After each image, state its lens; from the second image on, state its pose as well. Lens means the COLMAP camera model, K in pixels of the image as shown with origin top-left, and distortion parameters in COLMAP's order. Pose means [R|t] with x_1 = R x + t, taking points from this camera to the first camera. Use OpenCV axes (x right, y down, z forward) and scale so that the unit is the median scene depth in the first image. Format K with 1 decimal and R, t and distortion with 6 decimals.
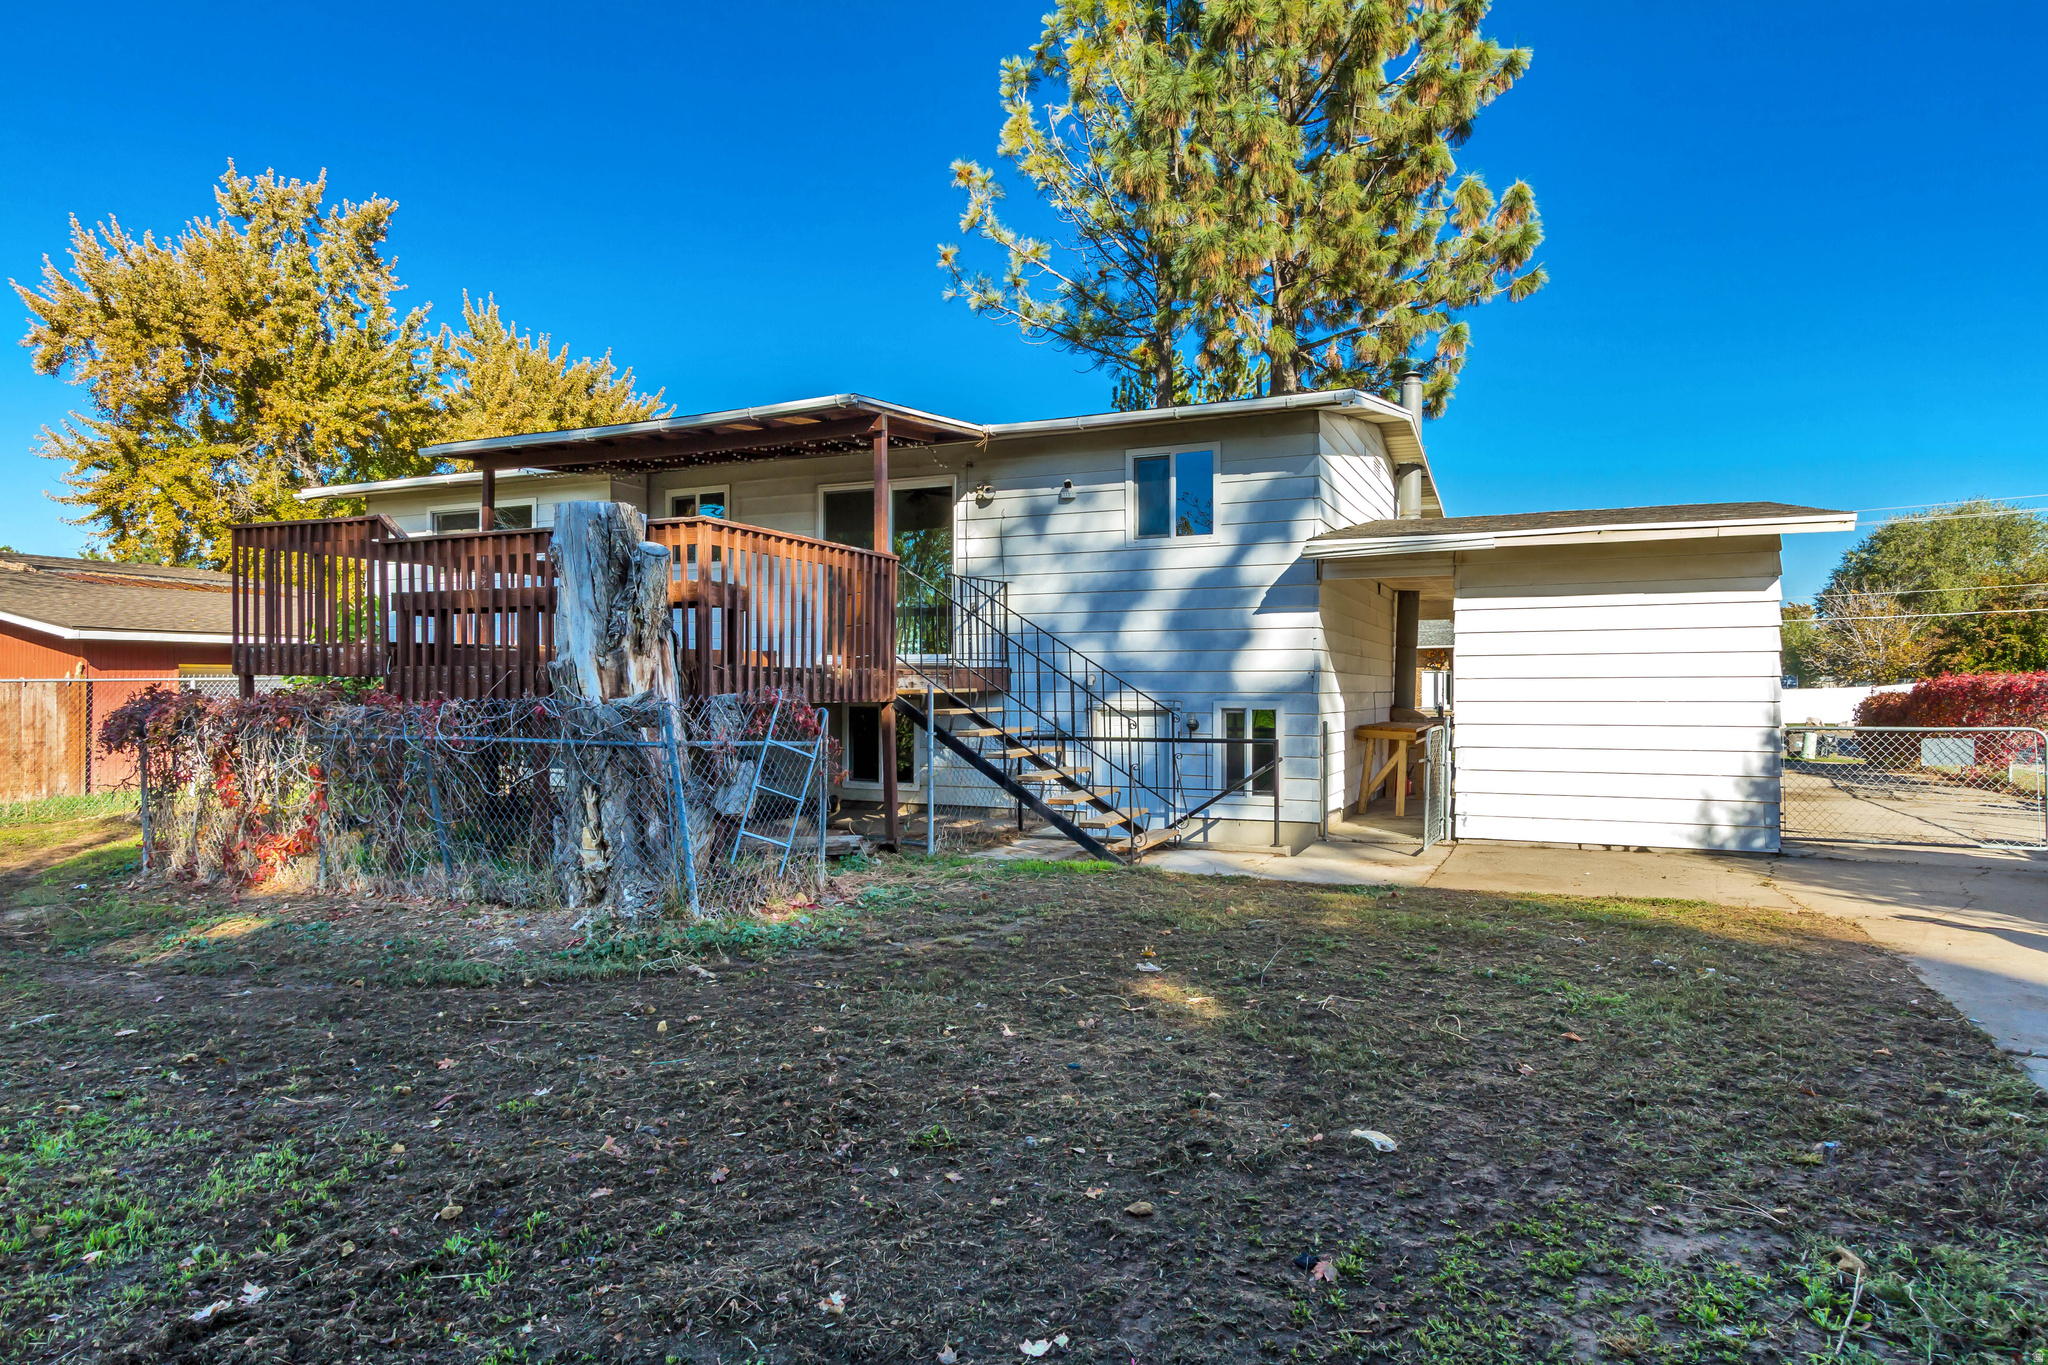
lens RADIAL K [[1224.8, 0, 1024.0], [0, 1224.8, 682.5], [0, 0, 1]] dist [-0.002436, -0.000282]
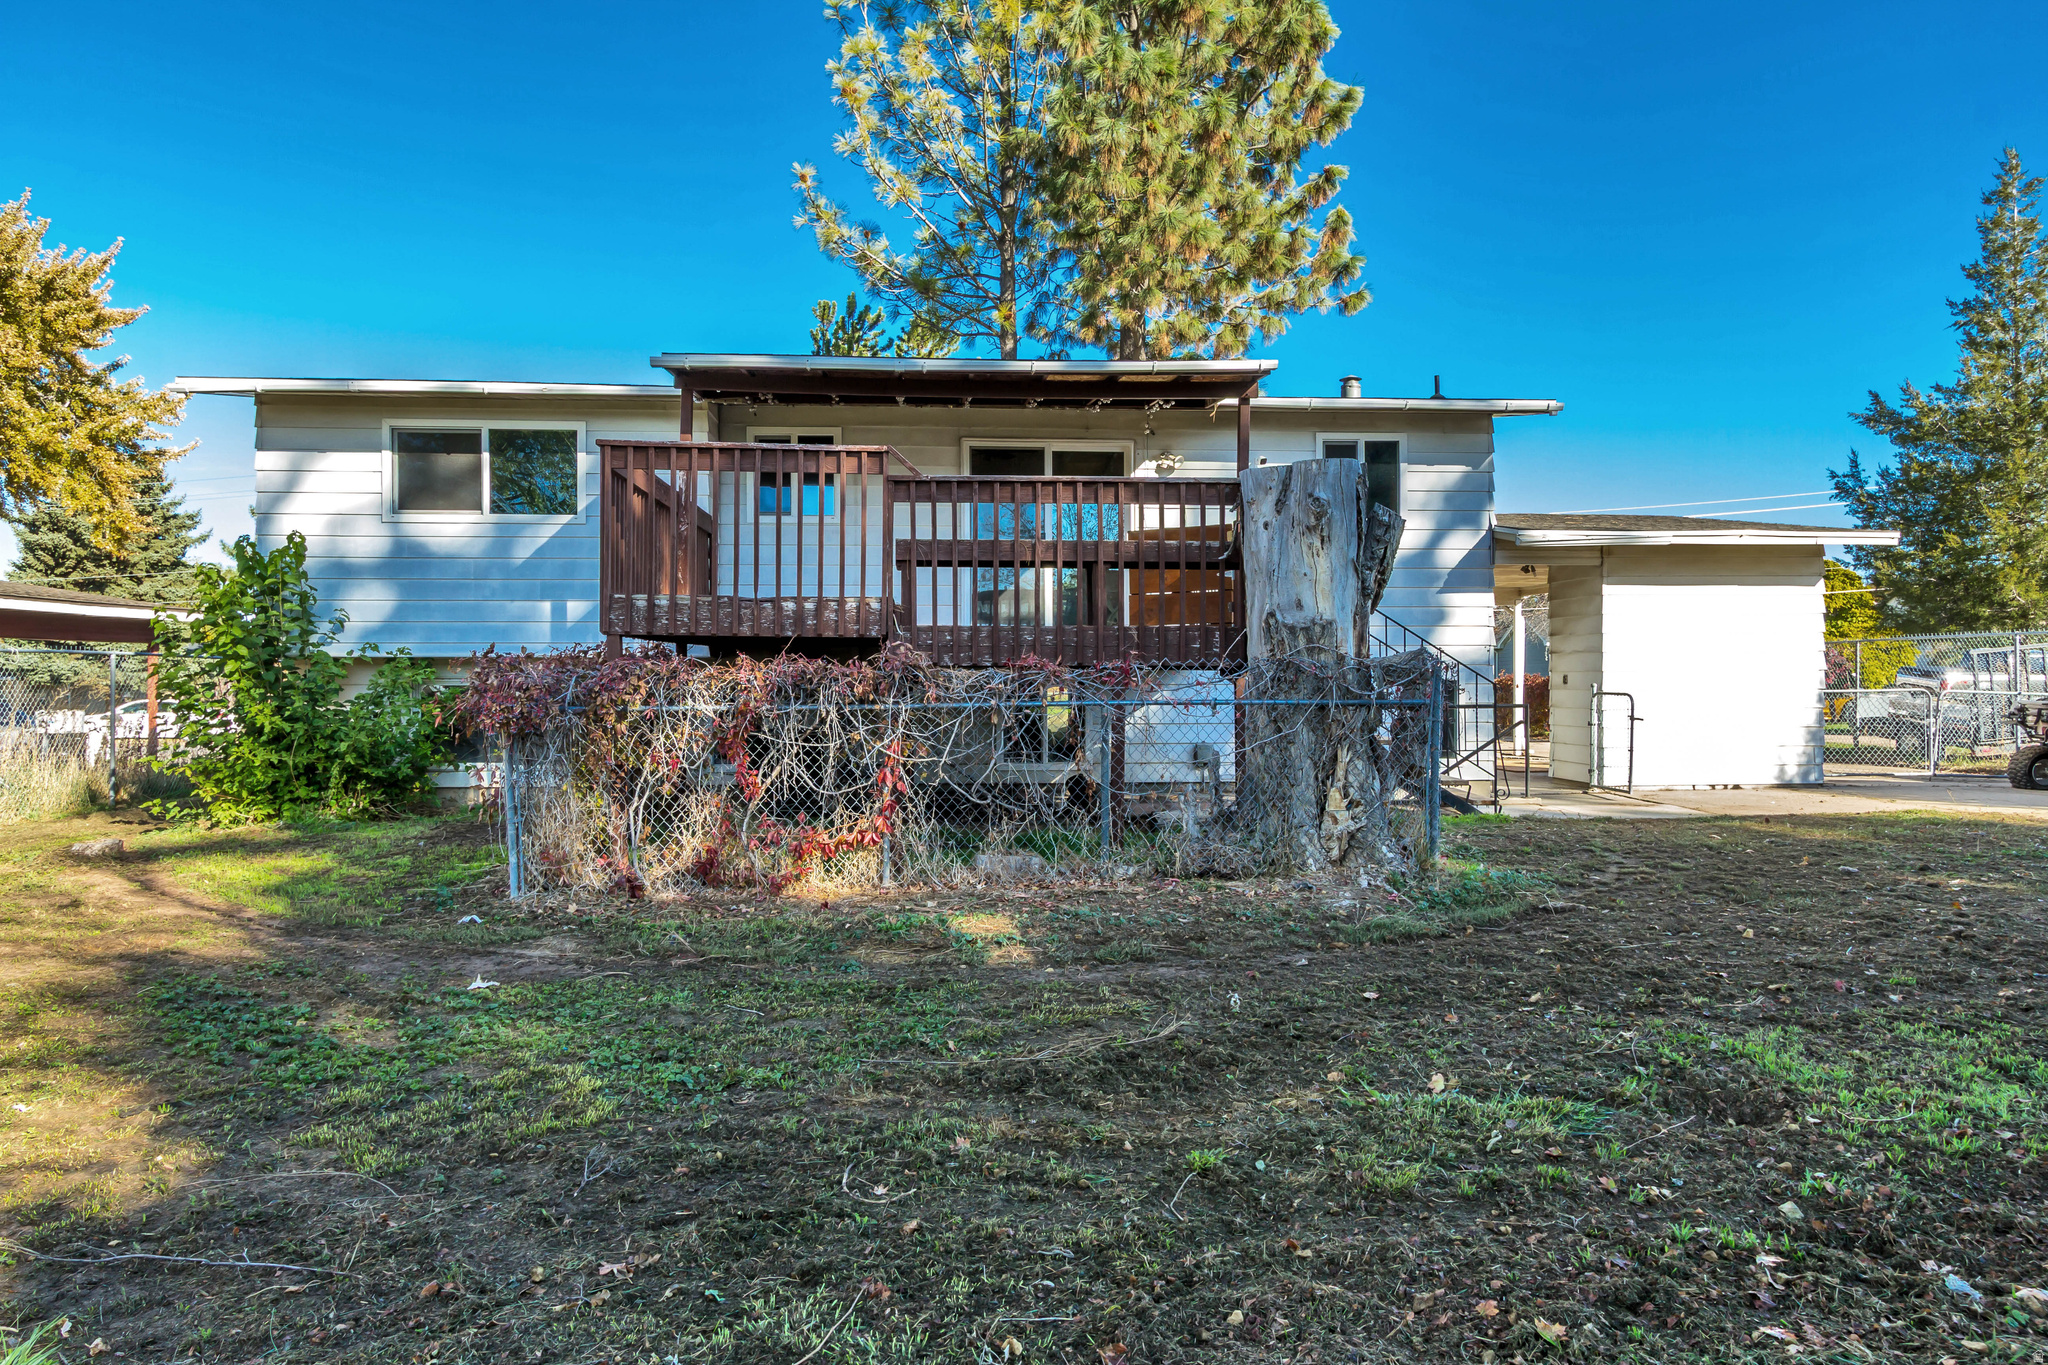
lens RADIAL K [[1404.6, 0, 1024.0], [0, 1404.6, 682.5], [0, 0, 1]] dist [0.002287, -0.000083]
pose [[0.864084, -0.003586, 0.503335, -0.774012], [0.004410, 0.999990, -0.000446, 0.022597], [-0.503328, 0.002605, 0.864091, 0.102839]]
